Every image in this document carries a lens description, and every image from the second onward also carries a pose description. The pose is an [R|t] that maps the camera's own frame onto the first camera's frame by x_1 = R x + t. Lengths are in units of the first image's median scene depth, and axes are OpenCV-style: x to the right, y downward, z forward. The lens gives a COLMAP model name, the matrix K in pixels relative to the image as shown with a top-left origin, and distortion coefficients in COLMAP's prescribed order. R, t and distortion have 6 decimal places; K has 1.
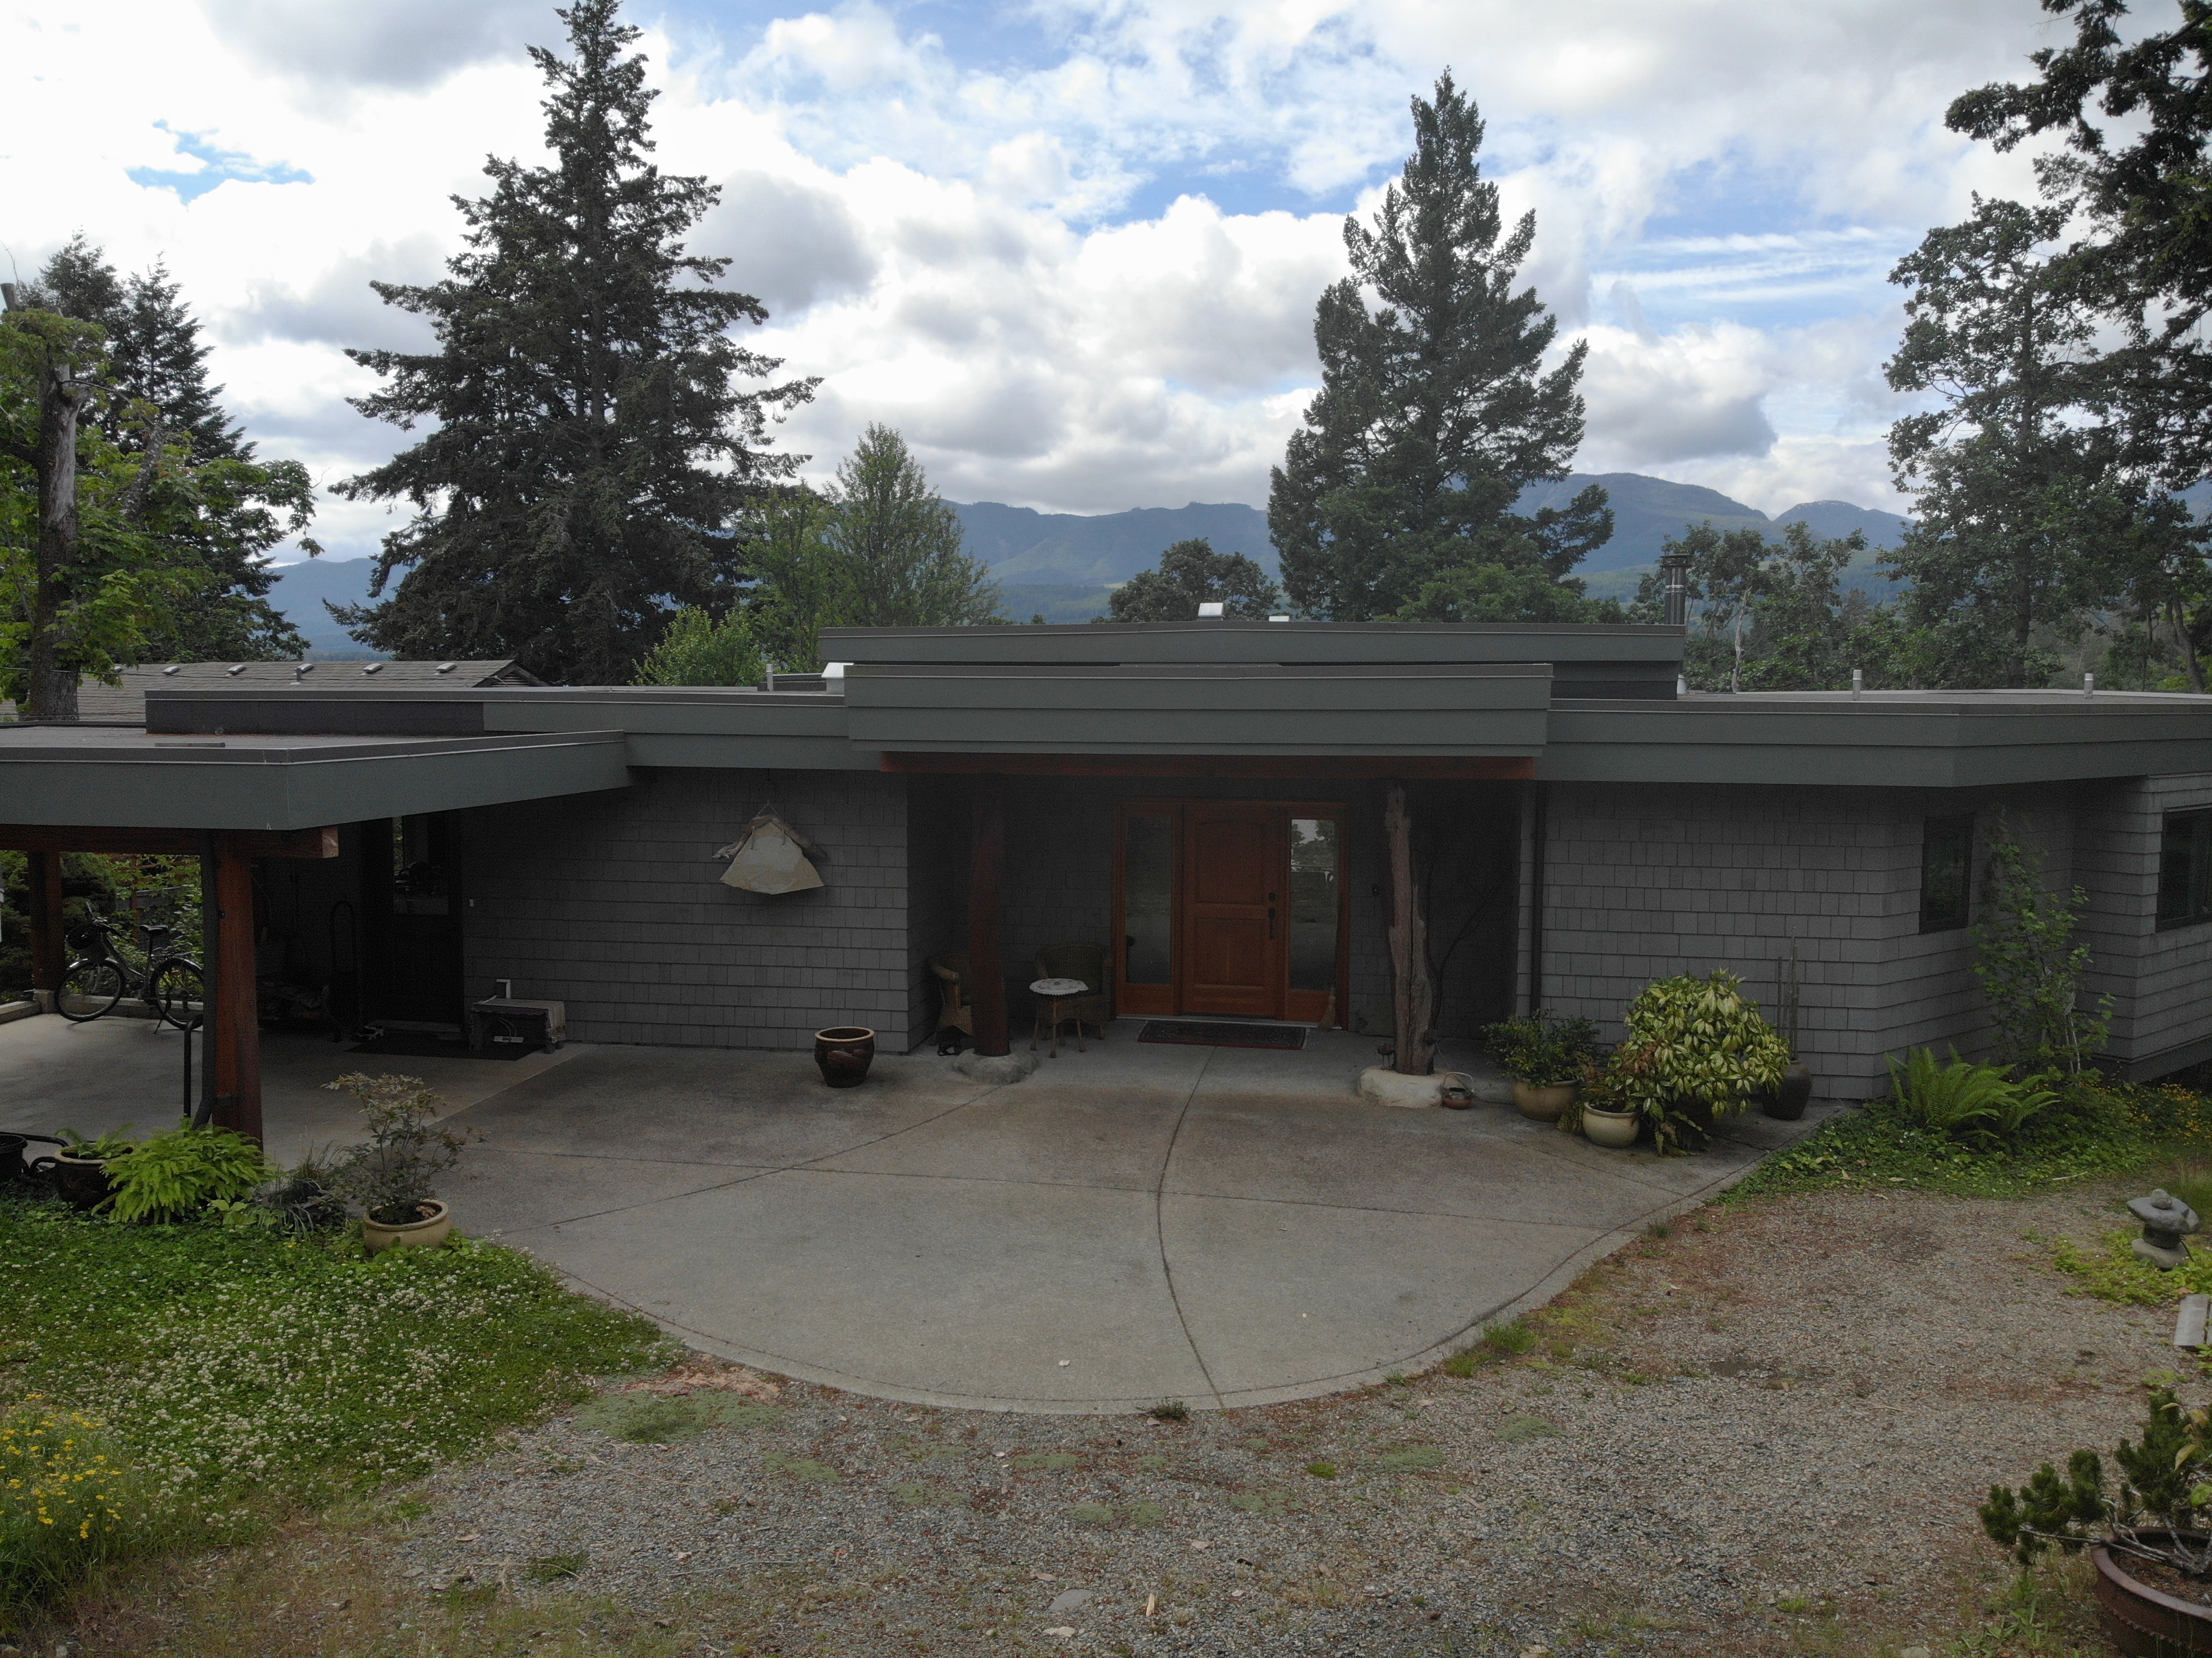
lens RADIAL K [[1603.0, 0, 1106.0], [0, 1603.0, 829.0], [0, 0, 1]] dist [0.099414, -0.241267]
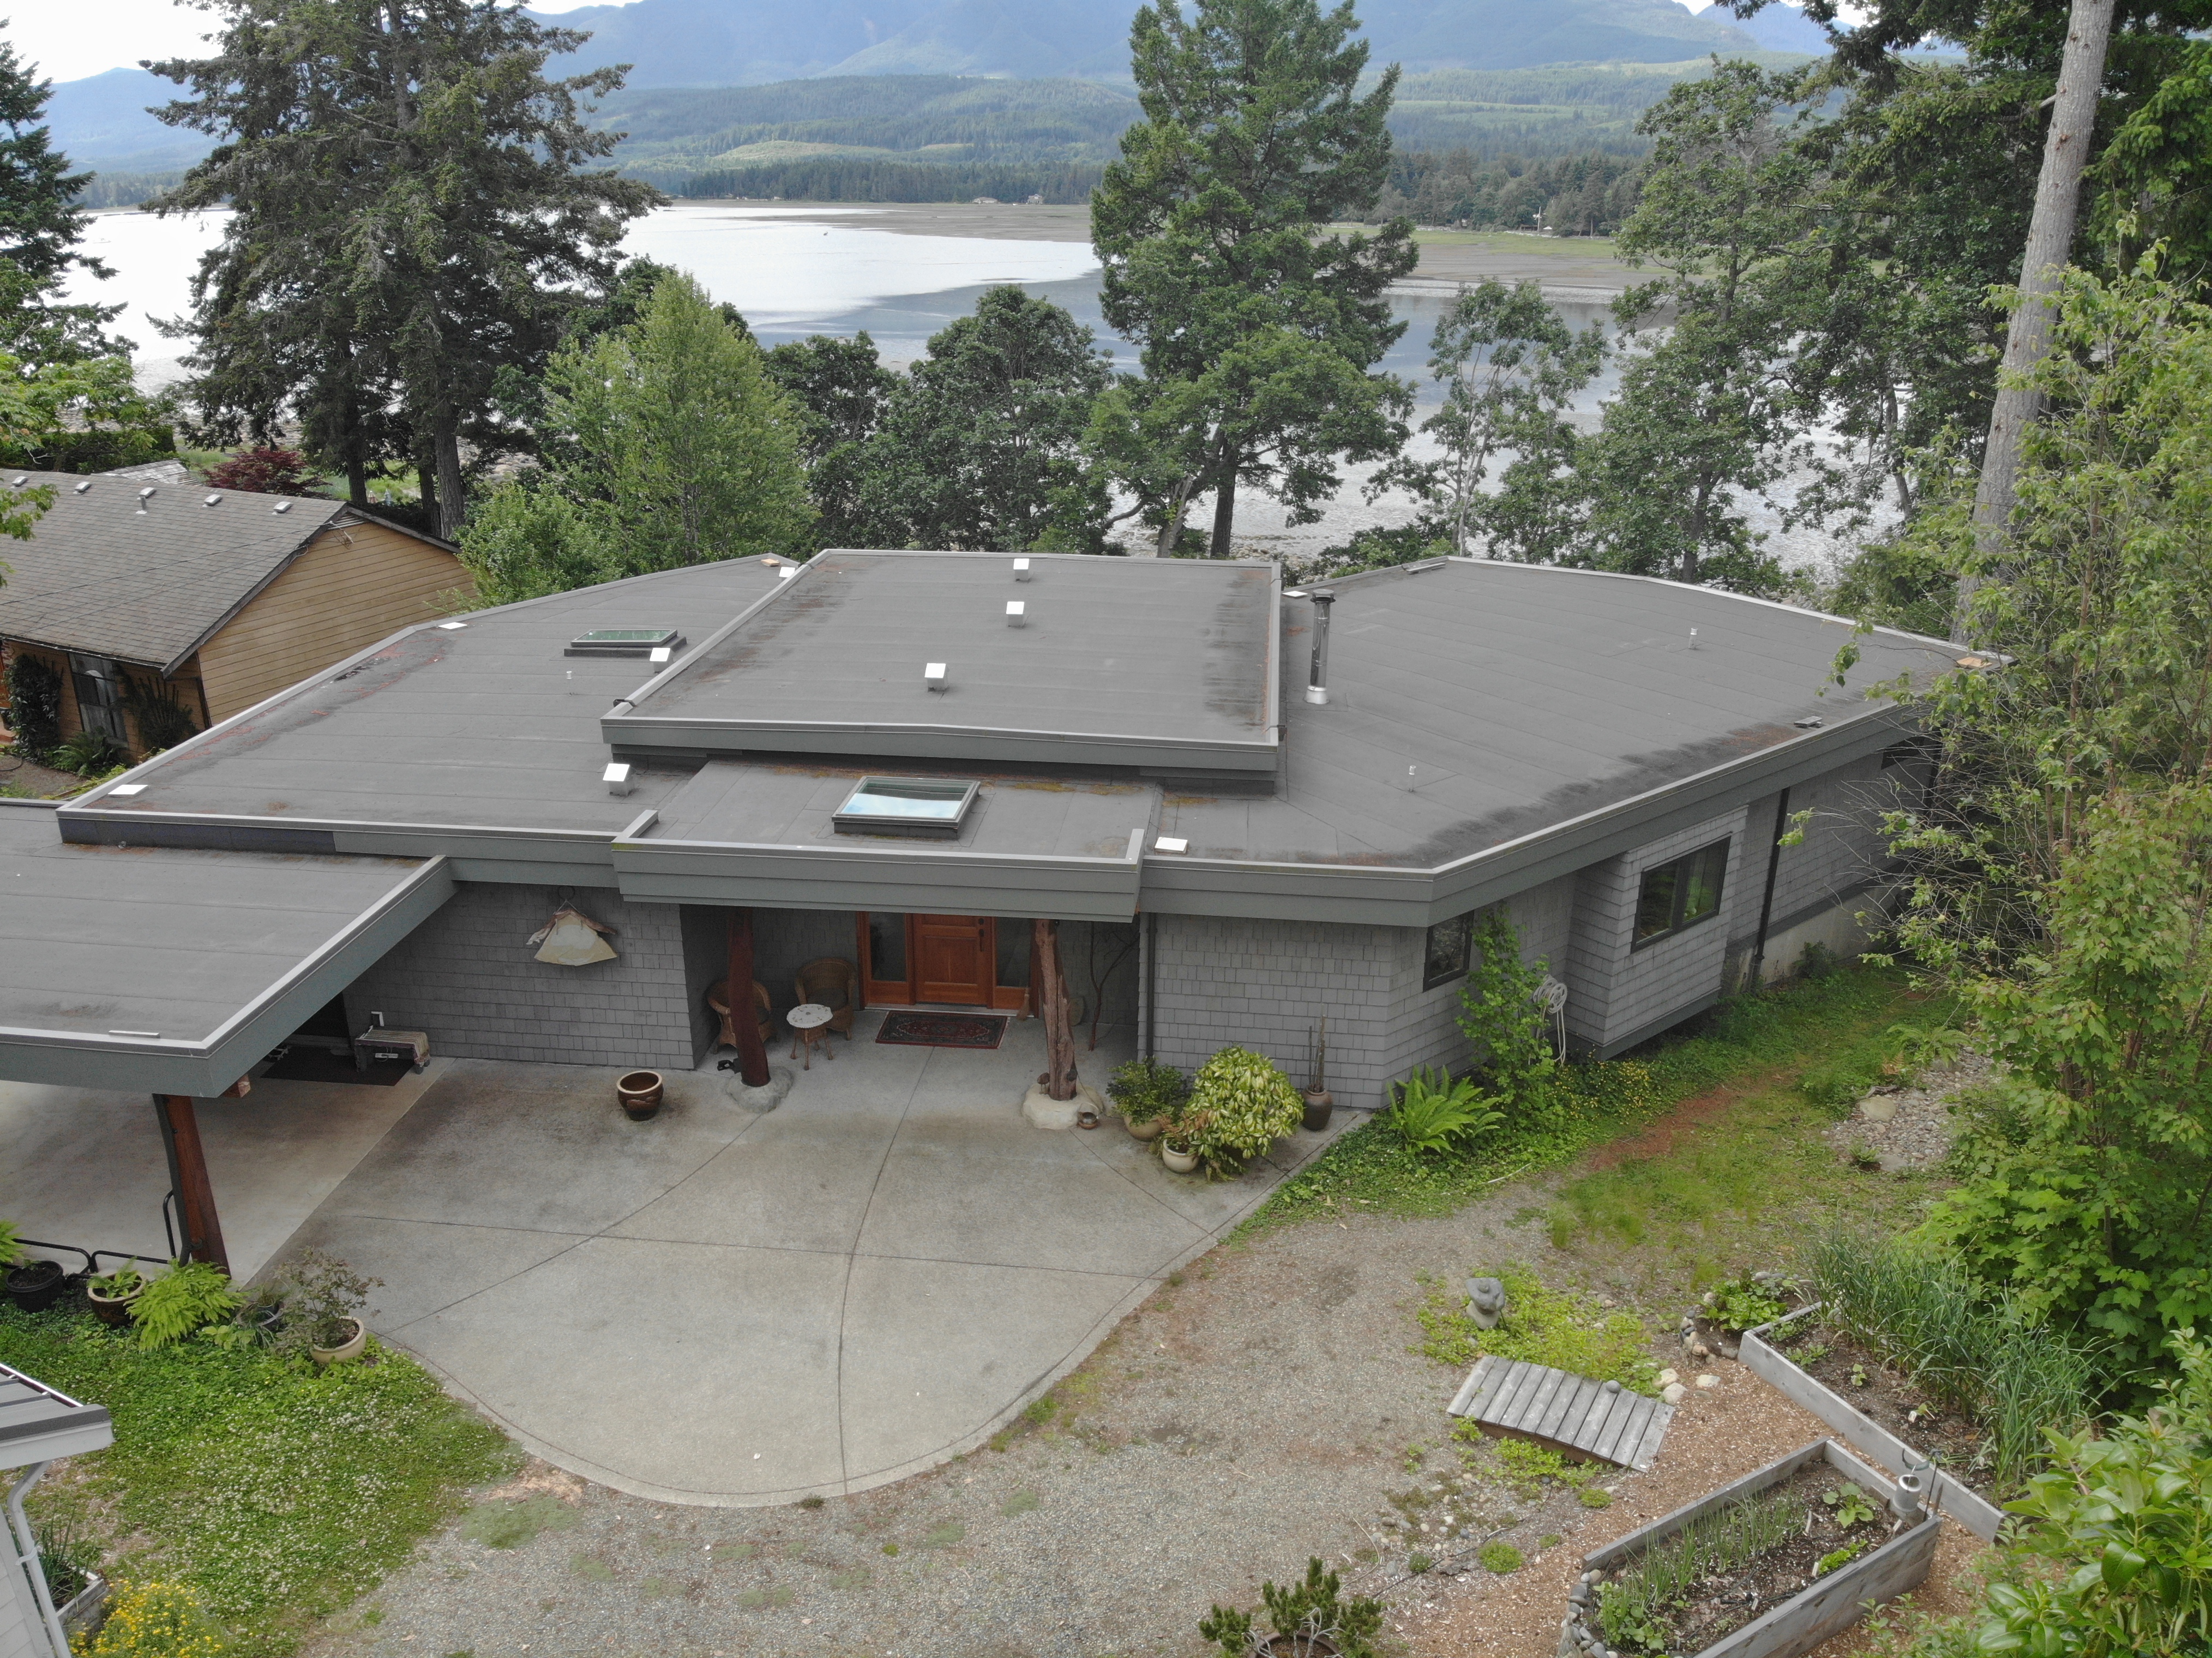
lens RADIAL K [[1610.1, 0, 1095.6], [0, 1610.1, 819.3], [0, 0, 1]] dist [0.035743, -0.130704]
pose [[0.997967, -0.025529, 0.058397, 0.165163], [0.008952, 0.963338, 0.268143, -0.507231], [-0.063102, -0.267075, 0.961608, -0.297881]]
